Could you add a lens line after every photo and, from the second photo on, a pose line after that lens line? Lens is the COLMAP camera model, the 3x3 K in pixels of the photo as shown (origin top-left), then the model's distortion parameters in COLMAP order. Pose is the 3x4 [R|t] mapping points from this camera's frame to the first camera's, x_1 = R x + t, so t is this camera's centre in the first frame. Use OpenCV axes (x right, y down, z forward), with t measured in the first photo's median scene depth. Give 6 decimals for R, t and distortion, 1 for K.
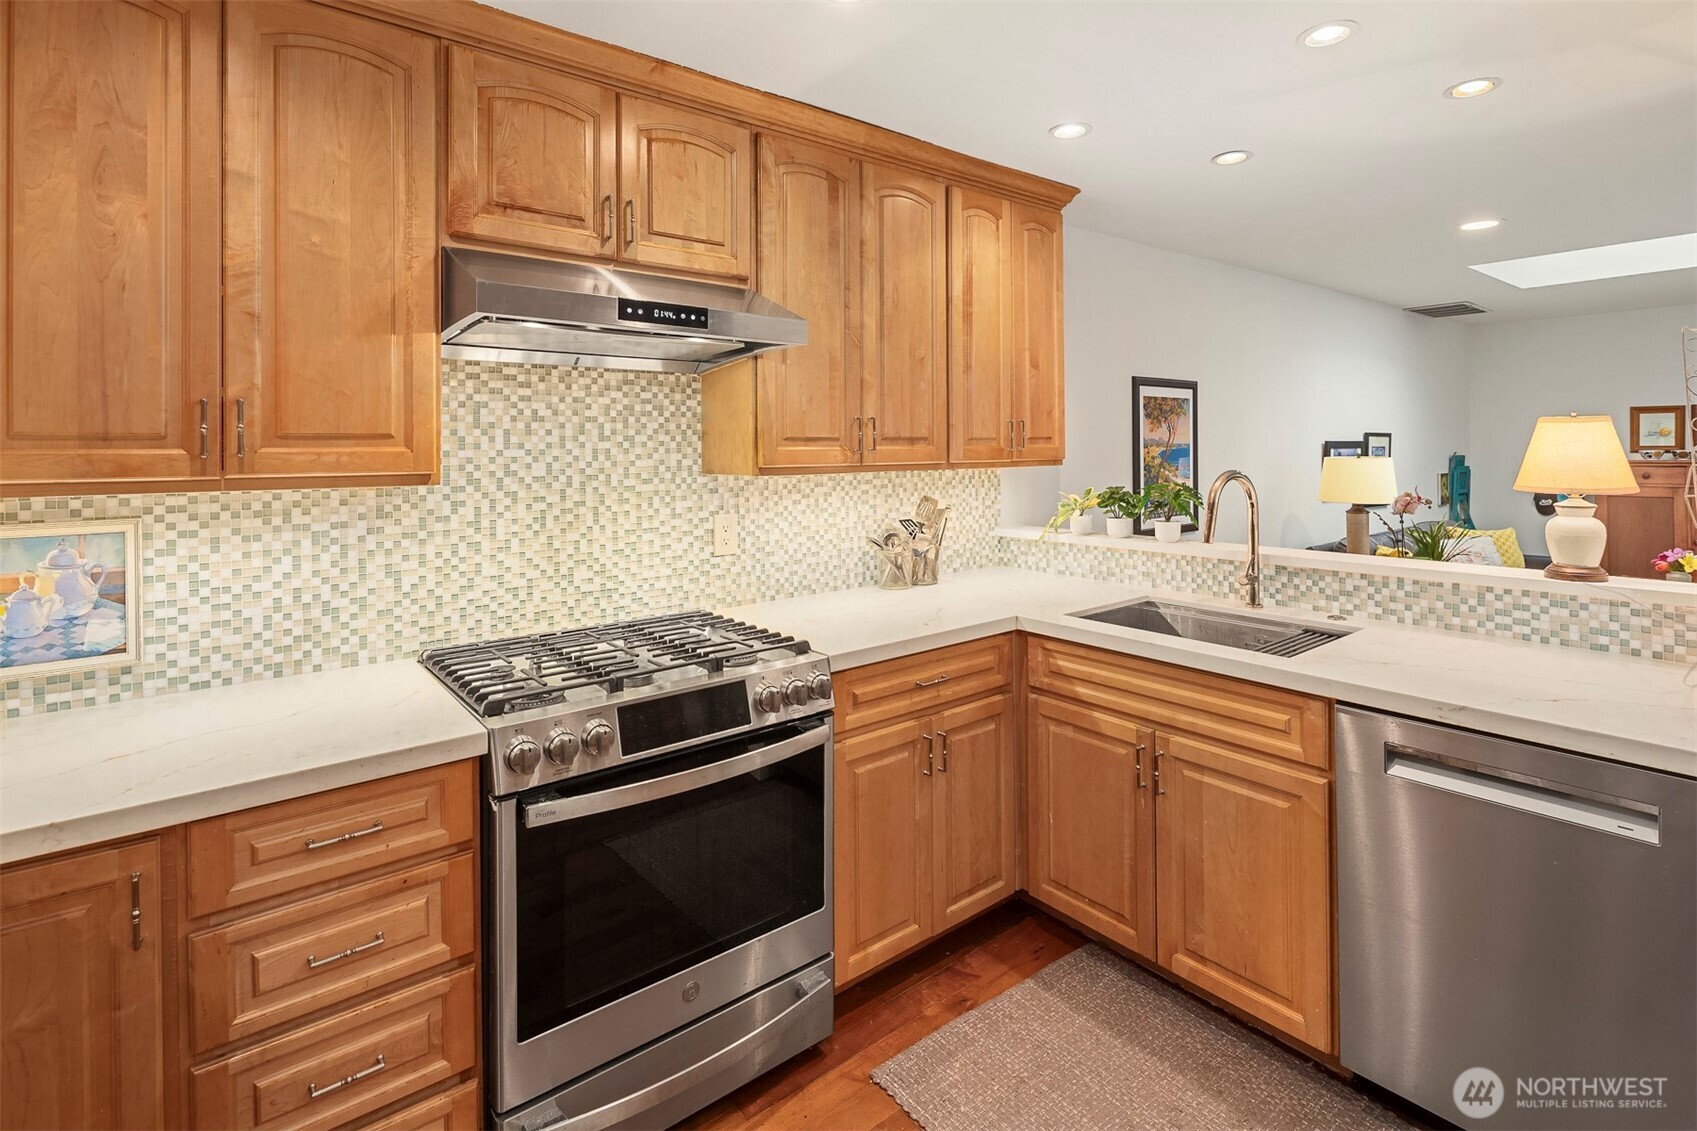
lens RADIAL K [[822.1, 0, 859.5], [0, 822.1, 440.7], [0, 0, 1]] dist [-0.000042, -0.001409]
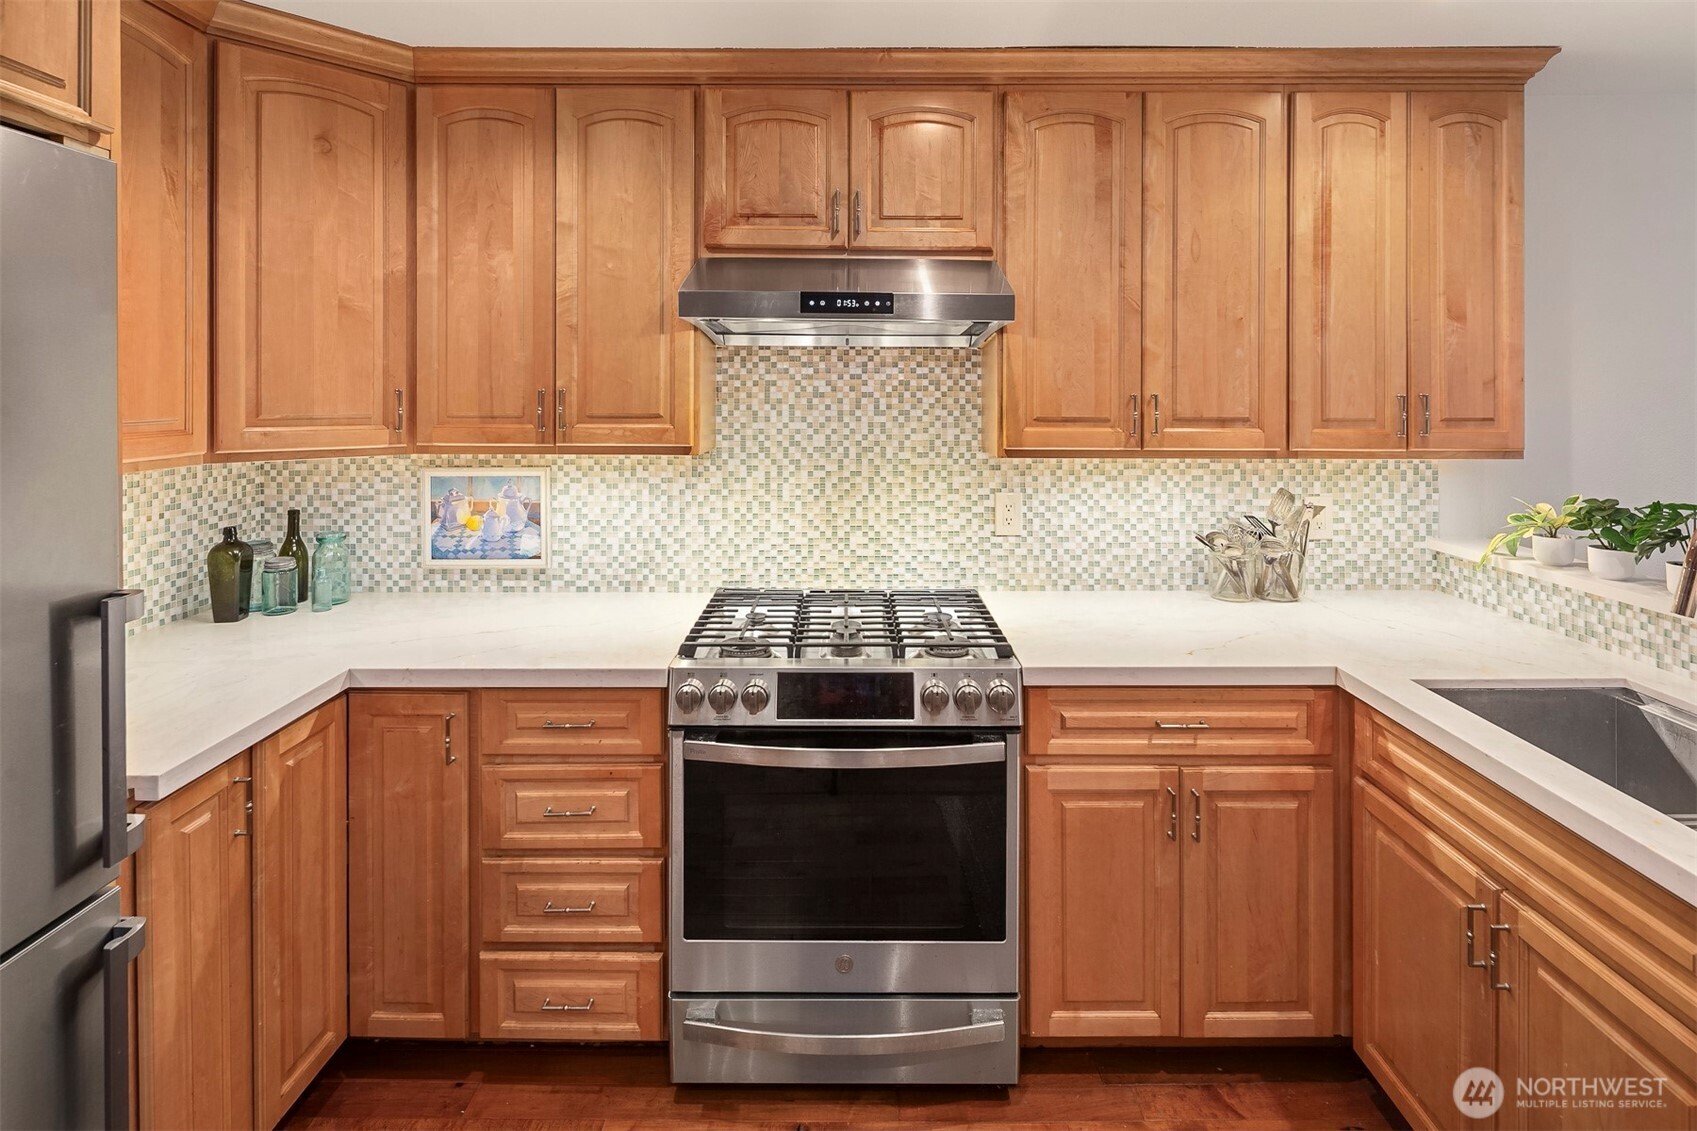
lens RADIAL K [[819.5, 0, 788.0], [0, 819.5, 394.3], [0, 0, 1]] dist [0.002948, -0.002199]
pose [[0.773646, 0.008283, -0.633564, 0.292813], [-0.003817, 0.999957, 0.008412, -0.038745], [0.633607, -0.004089, 0.773644, 0.125197]]
